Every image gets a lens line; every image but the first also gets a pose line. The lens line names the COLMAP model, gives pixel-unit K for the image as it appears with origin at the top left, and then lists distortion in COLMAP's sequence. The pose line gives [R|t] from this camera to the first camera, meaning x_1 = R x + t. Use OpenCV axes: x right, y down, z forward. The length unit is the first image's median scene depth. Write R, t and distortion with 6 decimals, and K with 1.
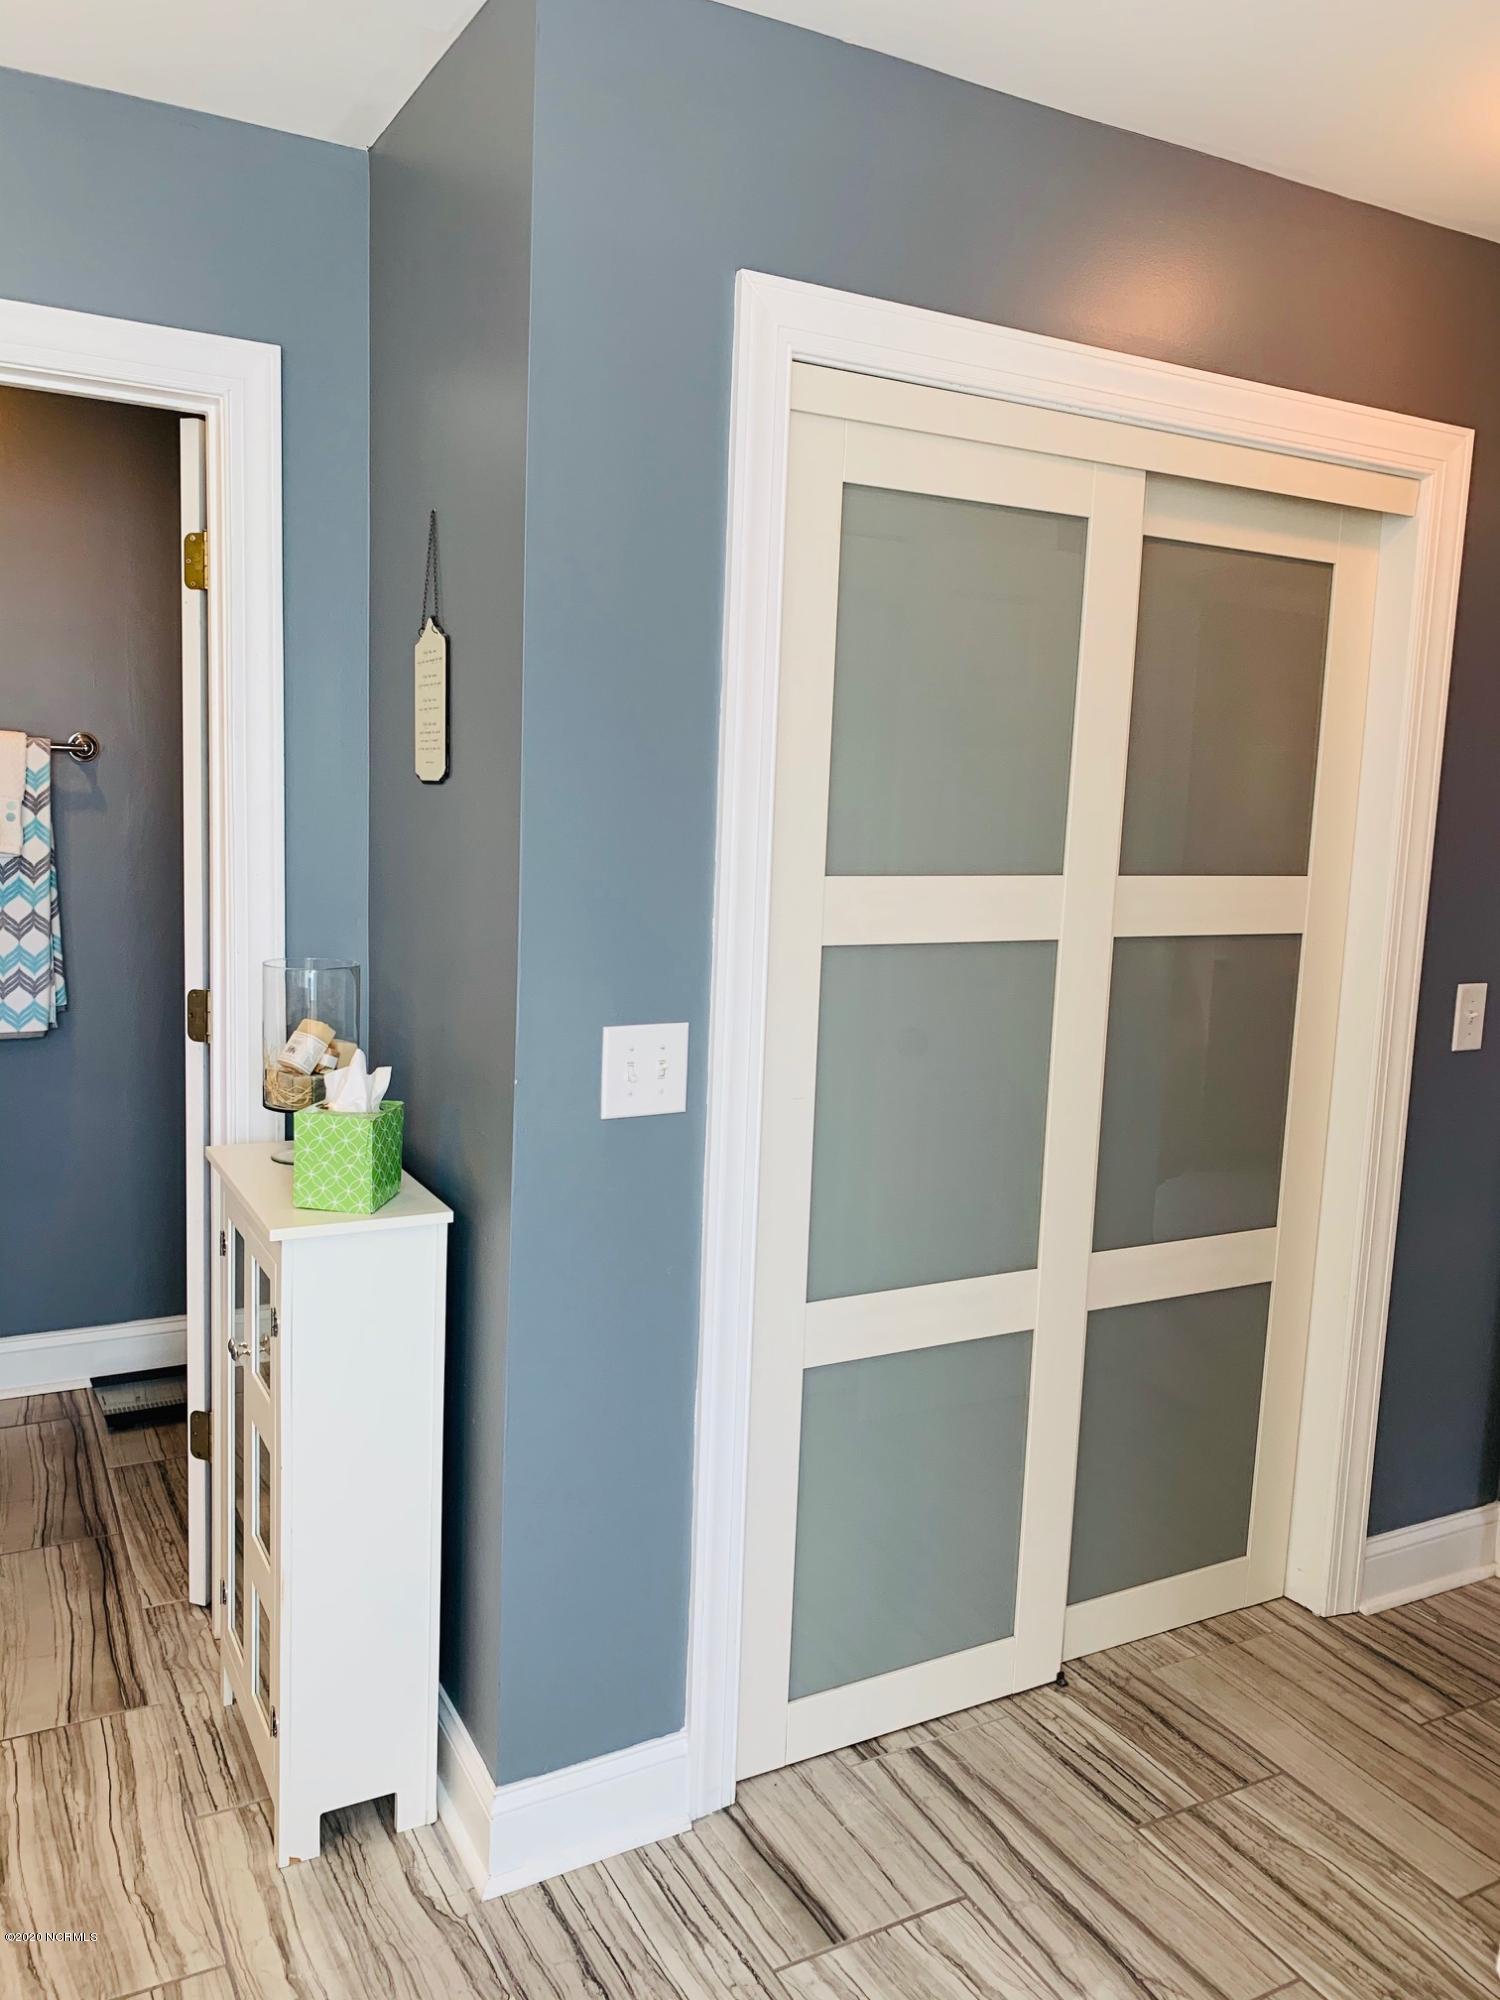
lens RADIAL K [[1538.3, 0, 759.2], [0, 1538.3, 1006.5], [0, 0, 1]] dist [0.037700, -0.051429]
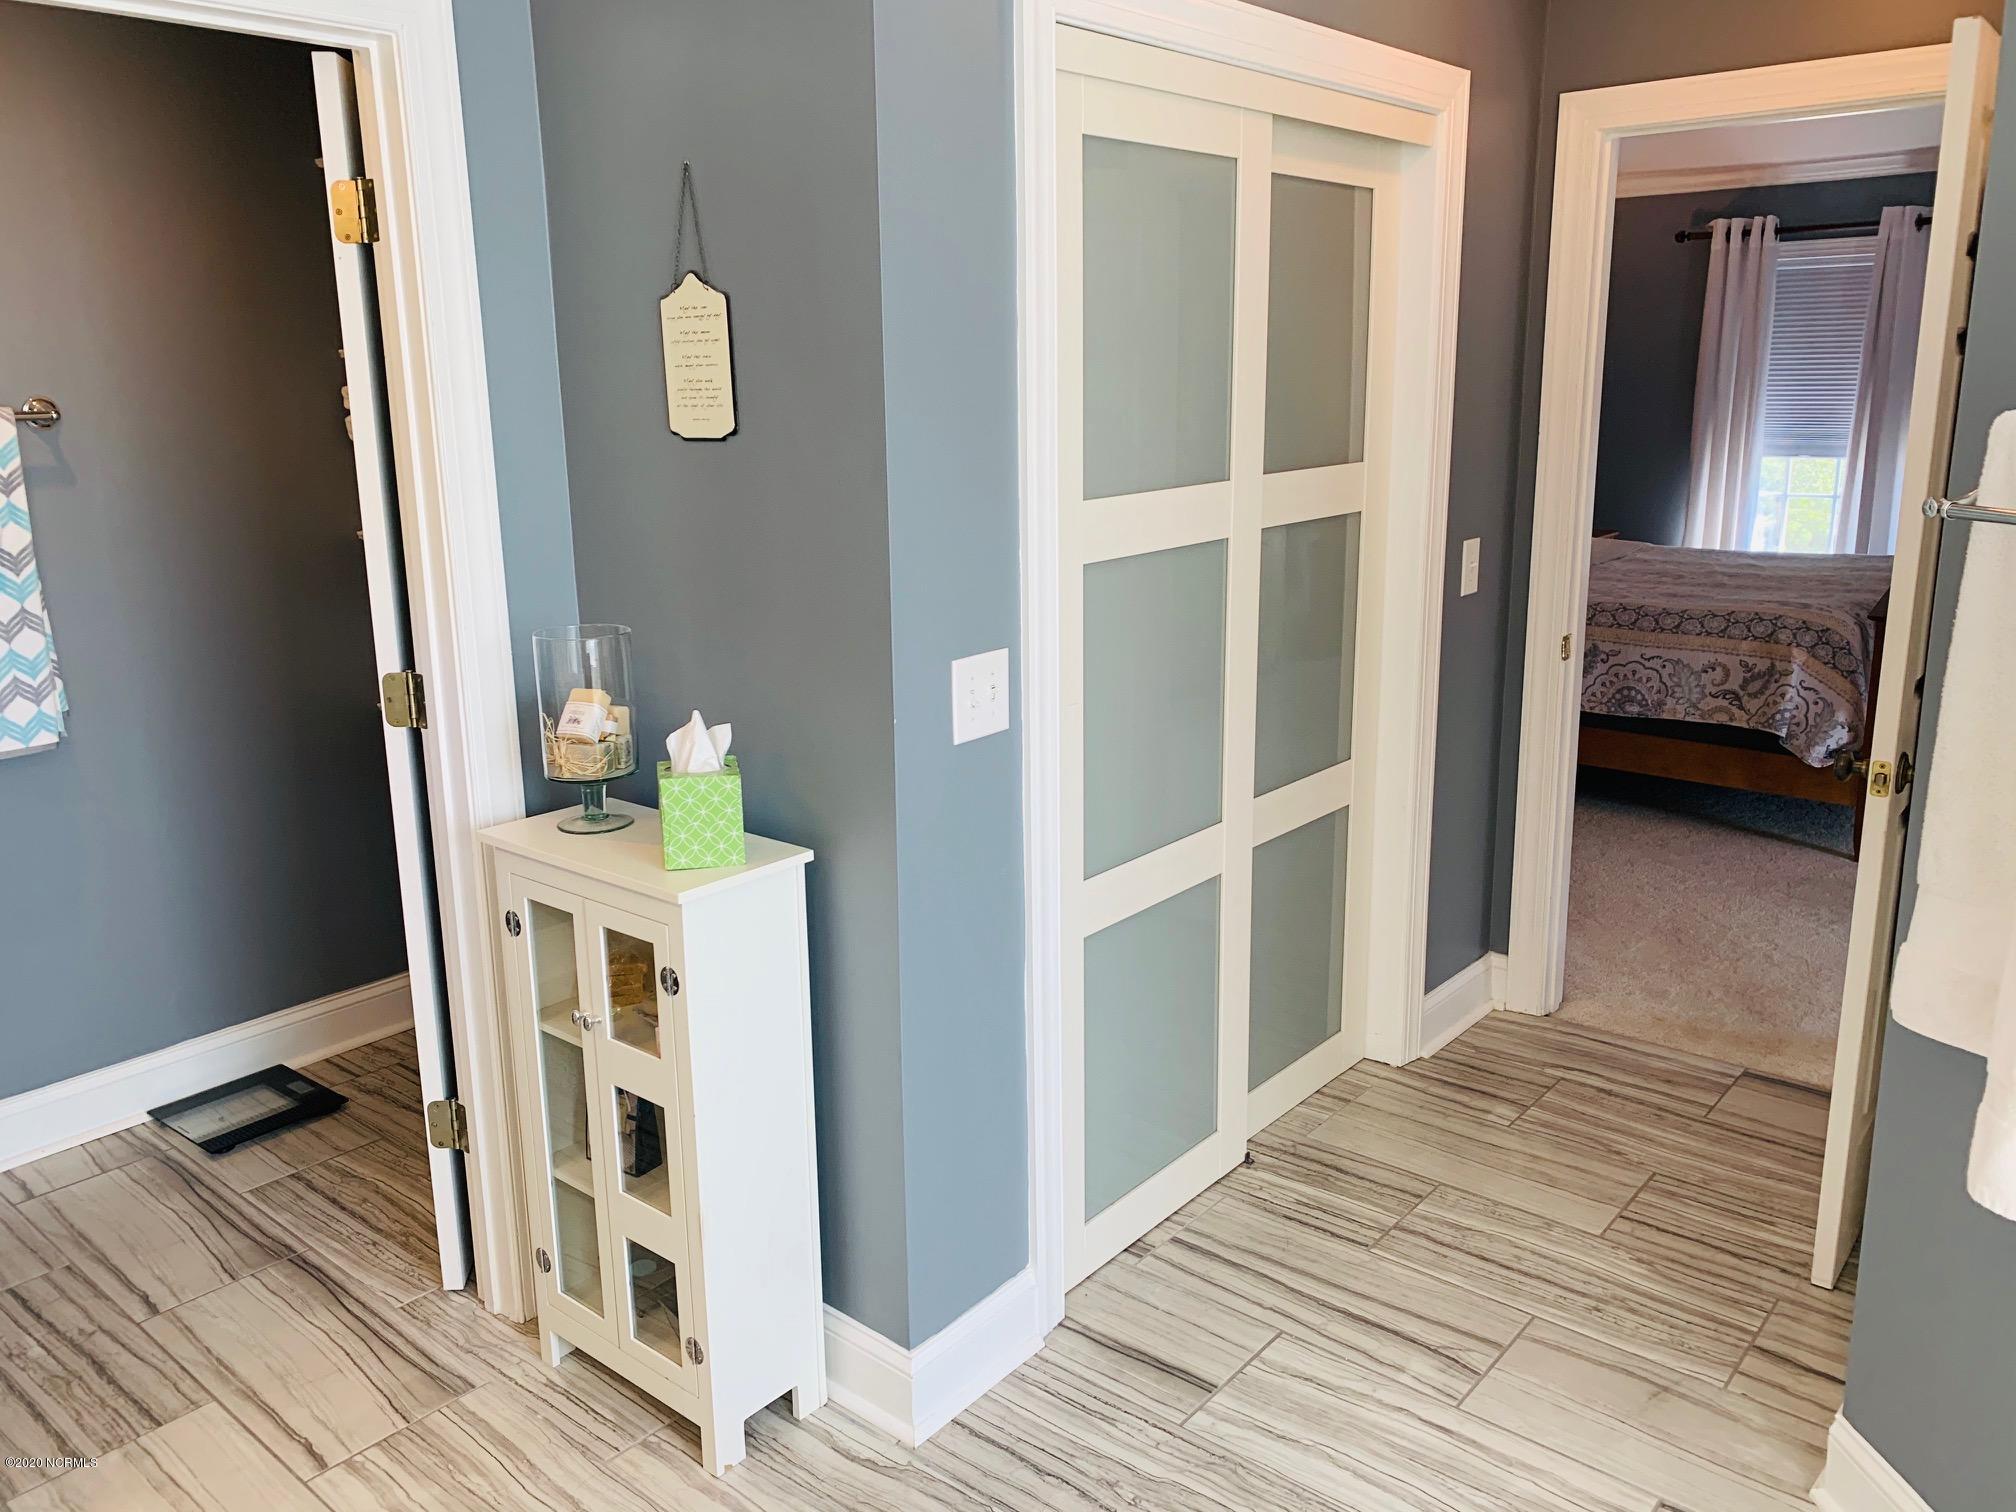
lens RADIAL K [[1550.6, 0, 1001.6], [0, 1550.6, 751.6], [0, 0, 1]] dist [0.037700, -0.051429]
pose [[0.931522, -0.140345, 0.335514, -0.370823], [0.105117, 0.987066, 0.121040, -0.043272], [-0.348162, -0.077483, 0.934227, -0.032238]]
